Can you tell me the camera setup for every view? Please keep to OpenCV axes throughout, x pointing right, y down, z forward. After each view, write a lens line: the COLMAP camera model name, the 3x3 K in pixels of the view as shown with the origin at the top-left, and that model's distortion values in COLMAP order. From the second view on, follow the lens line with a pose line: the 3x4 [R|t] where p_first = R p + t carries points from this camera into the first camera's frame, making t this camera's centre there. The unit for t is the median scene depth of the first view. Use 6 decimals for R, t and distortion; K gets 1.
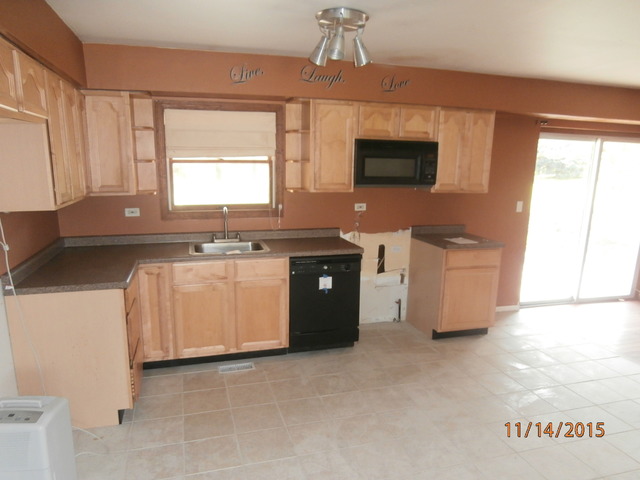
lens RADIAL K [[462.9, 0, 319.7], [0, 462.9, 266.7], [0, 0, 1]] dist [-0.037168, 0.001644]
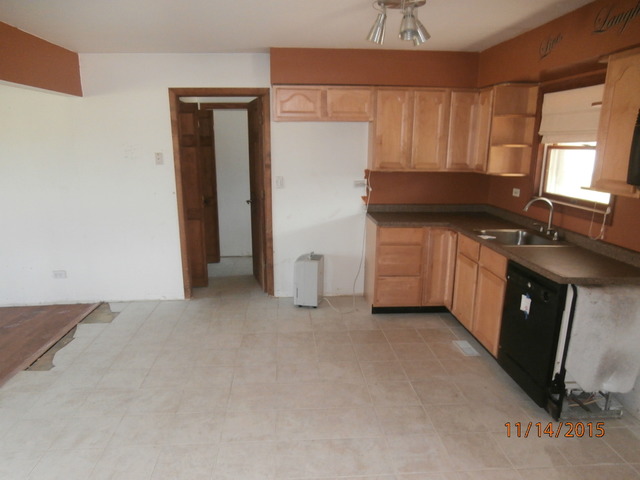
lens RADIAL K [[462.9, 0, 319.7], [0, 462.9, 266.7], [0, 0, 1]] dist [-0.037168, 0.001644]
pose [[-0.205625, 0.245108, -0.947439, 0.794224], [-0.240109, 0.925899, 0.291647, -0.164475], [0.948718, 0.287458, -0.131535, 0.757365]]
